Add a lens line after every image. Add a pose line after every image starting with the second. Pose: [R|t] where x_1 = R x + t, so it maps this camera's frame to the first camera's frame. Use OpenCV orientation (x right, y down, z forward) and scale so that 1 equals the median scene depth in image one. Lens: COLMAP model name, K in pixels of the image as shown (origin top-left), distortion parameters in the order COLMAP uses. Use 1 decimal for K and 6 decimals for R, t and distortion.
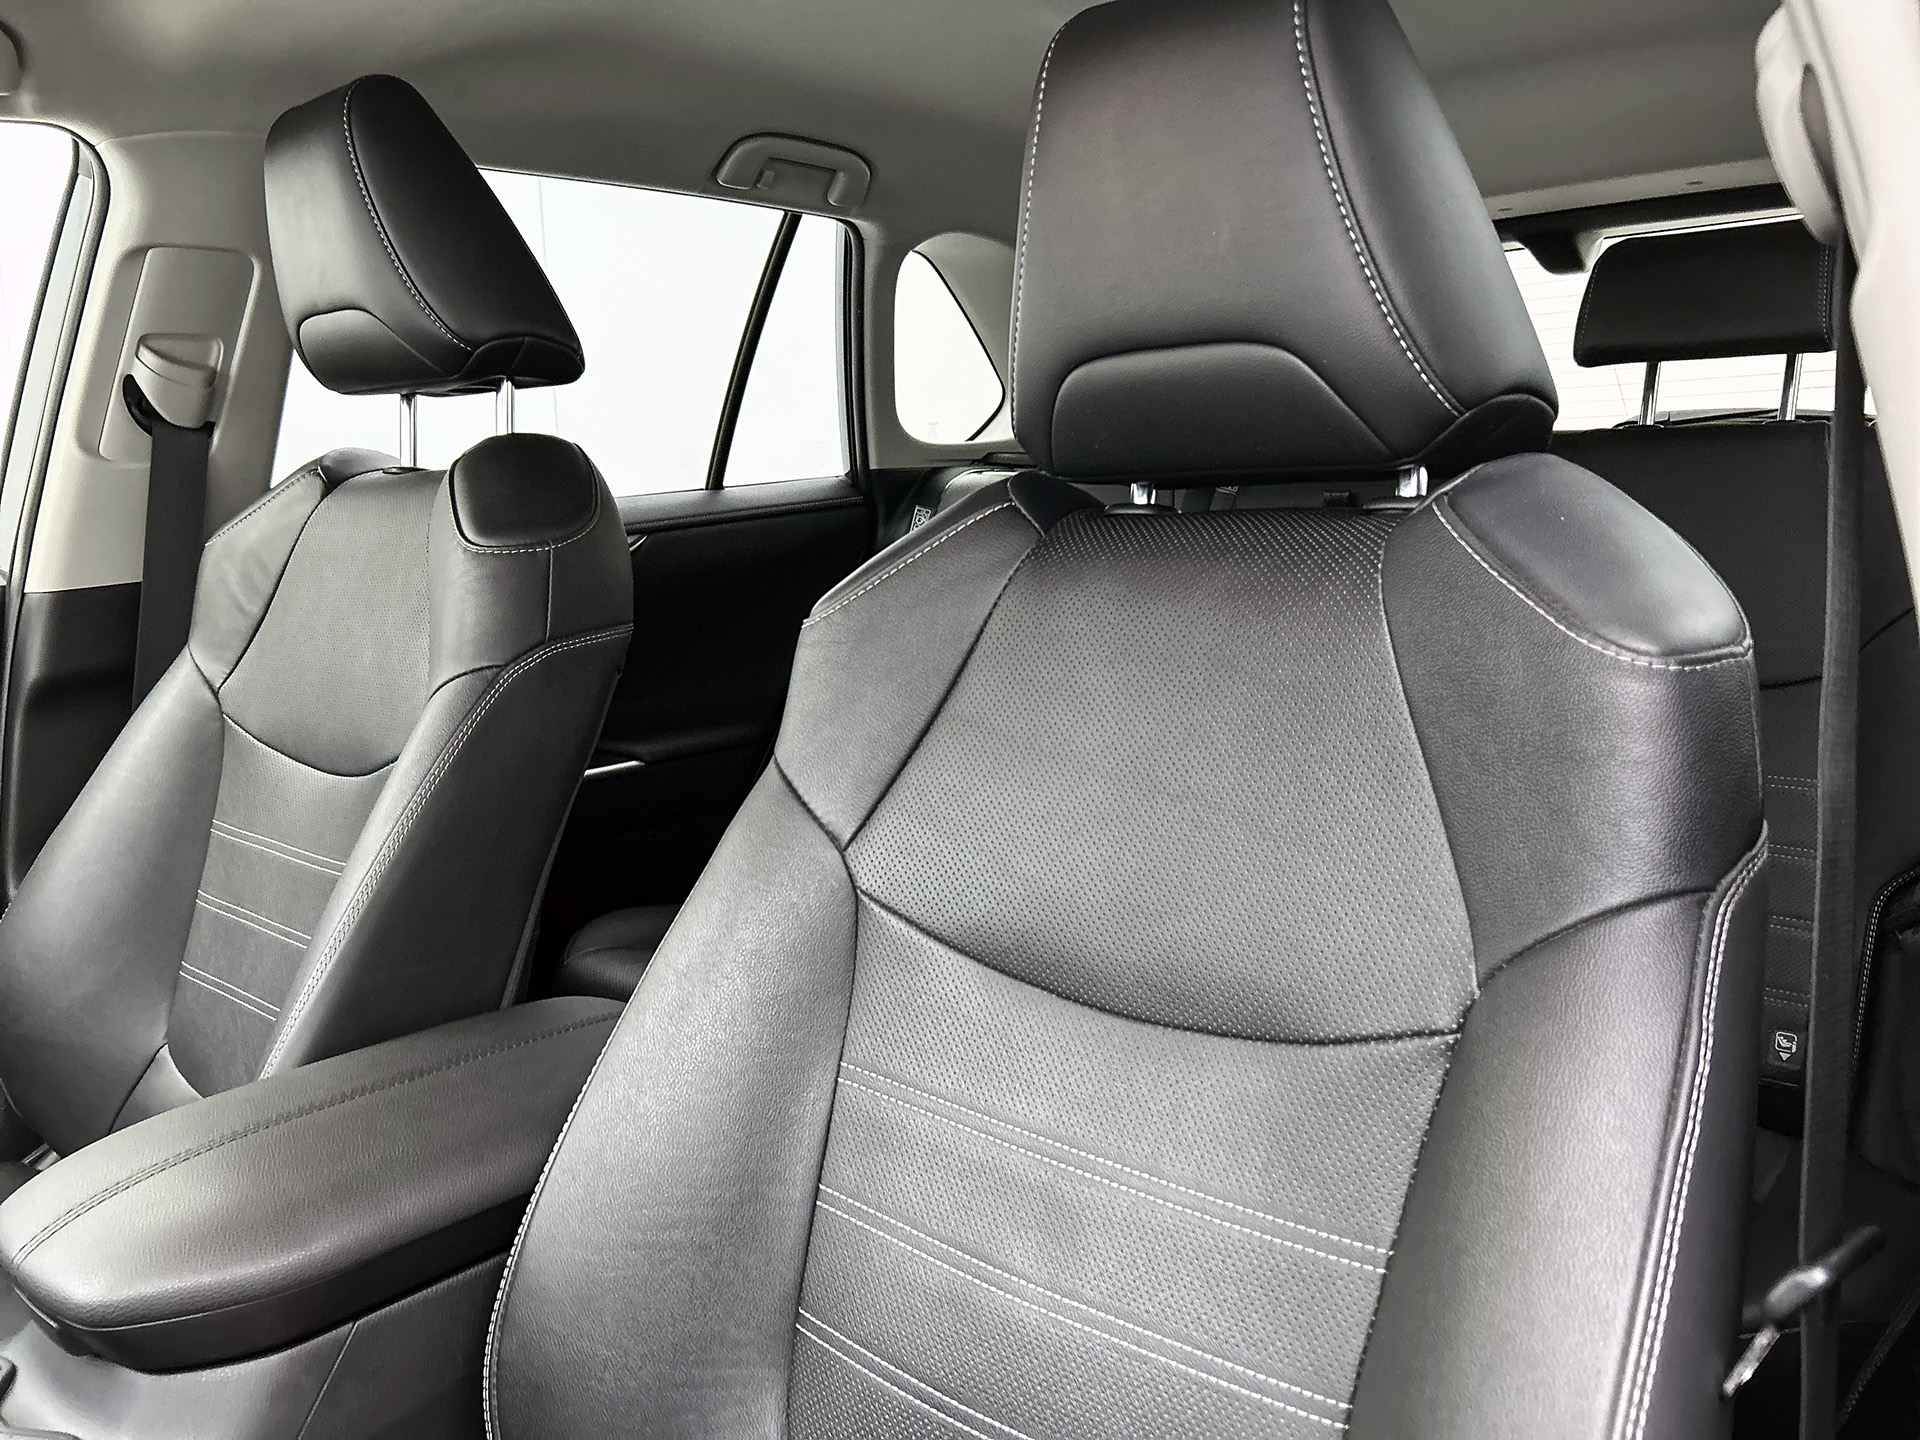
lens RADIAL K [[1477.8, 0, 965.5], [0, 1477.8, 710.1], [0, 0, 1]] dist [0.065643, -0.054113]
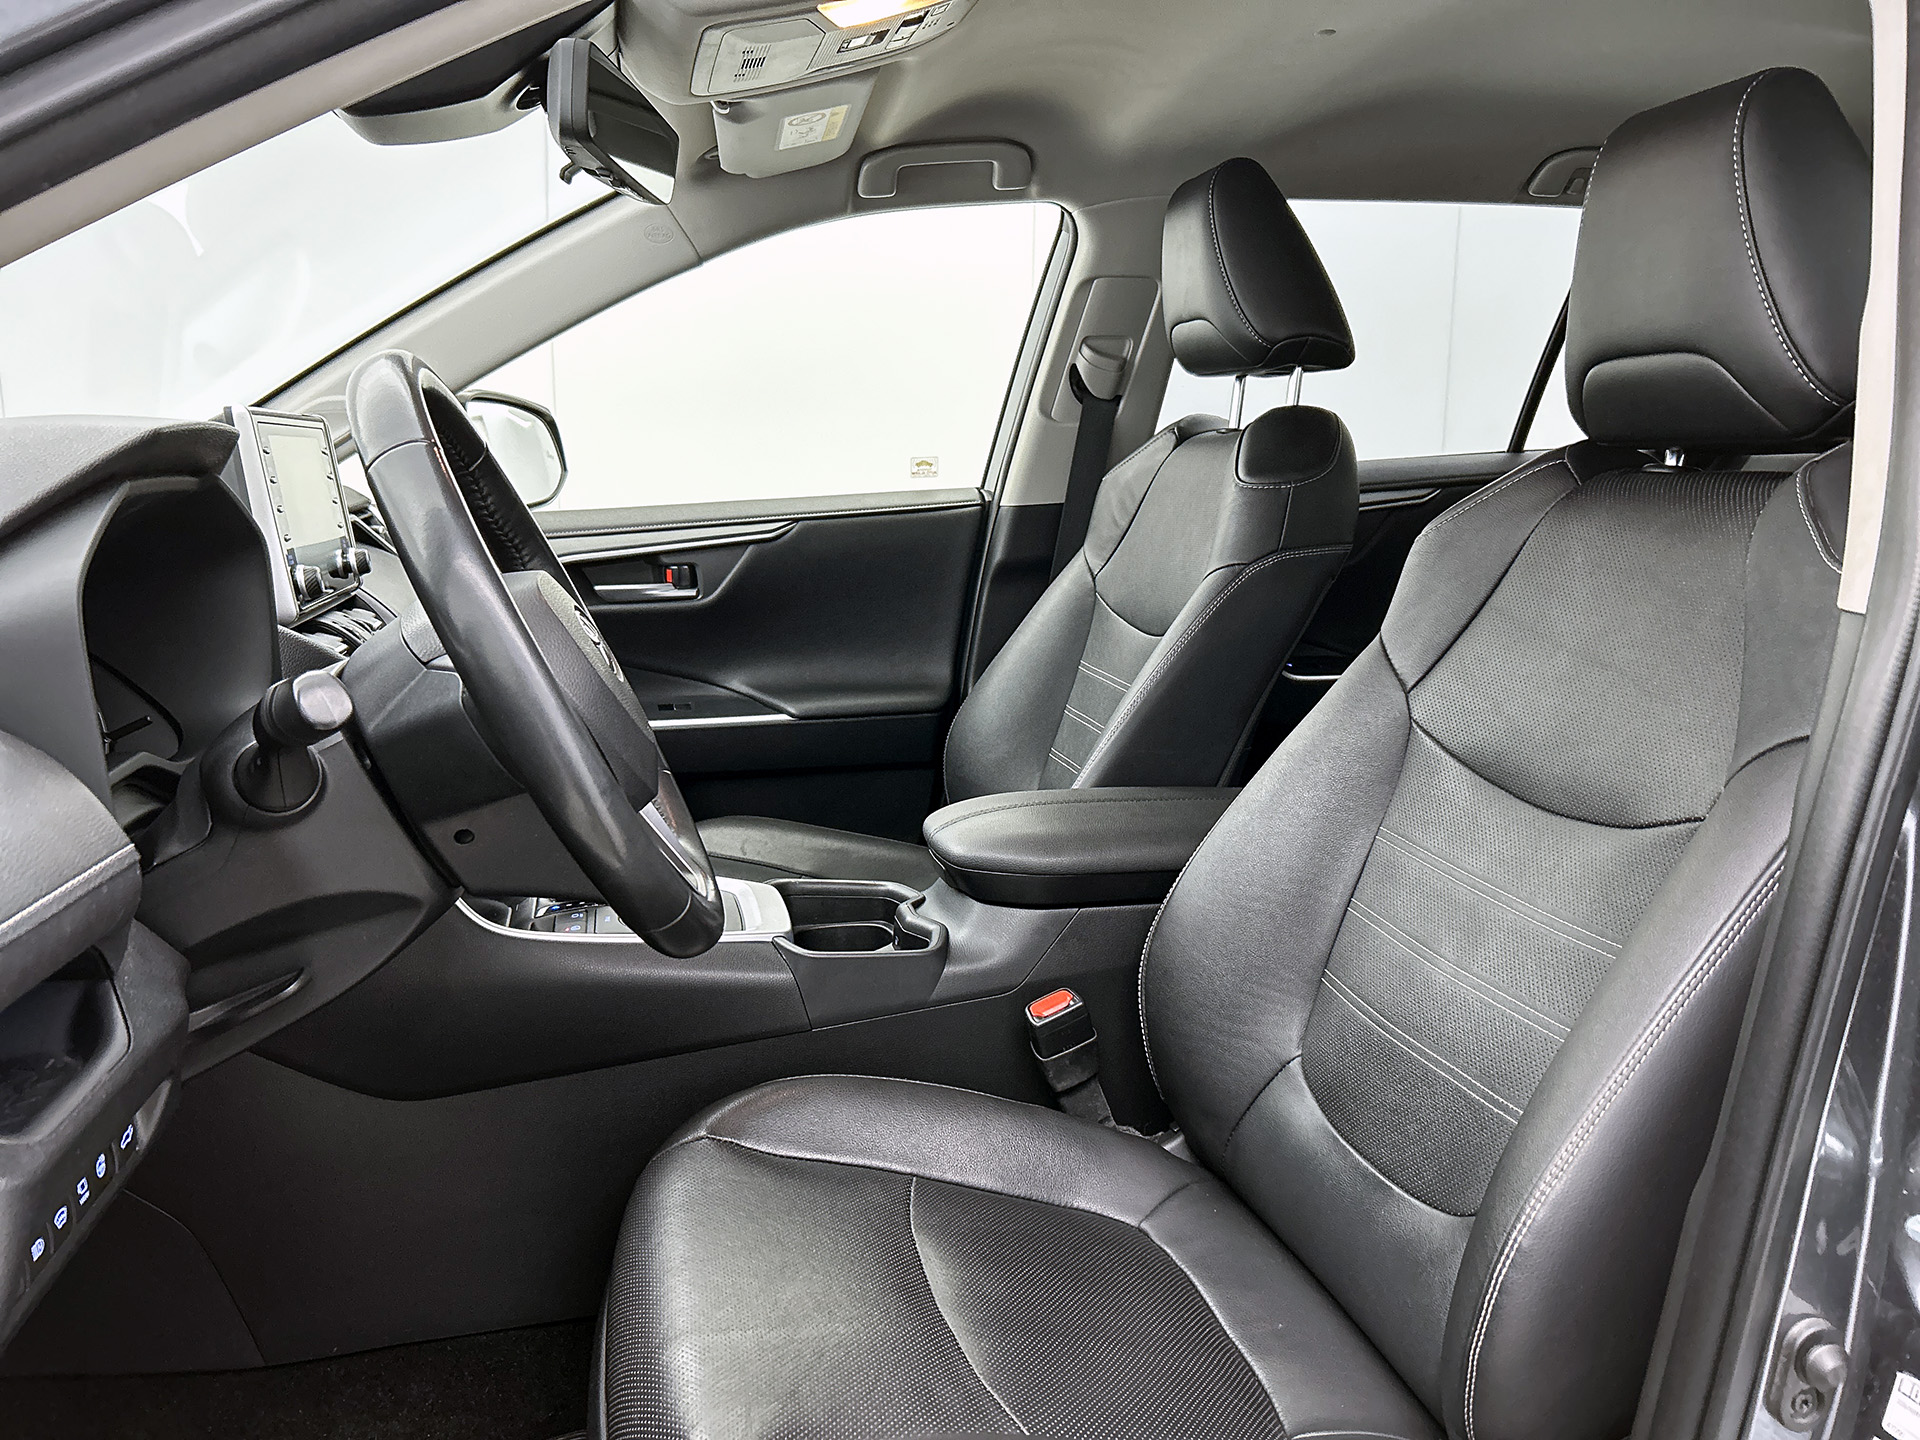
lens RADIAL K [[1528.6, 0, 960.0], [0, 1528.6, 720.0], [0, 0, 1]] dist [-0.001014, -0.006740]
pose [[0.815293, 0.128495, -0.564612, 0.286467], [-0.114078, 0.991601, 0.060943, 0.054780], [0.567700, 0.014724, 0.823104, -0.349770]]
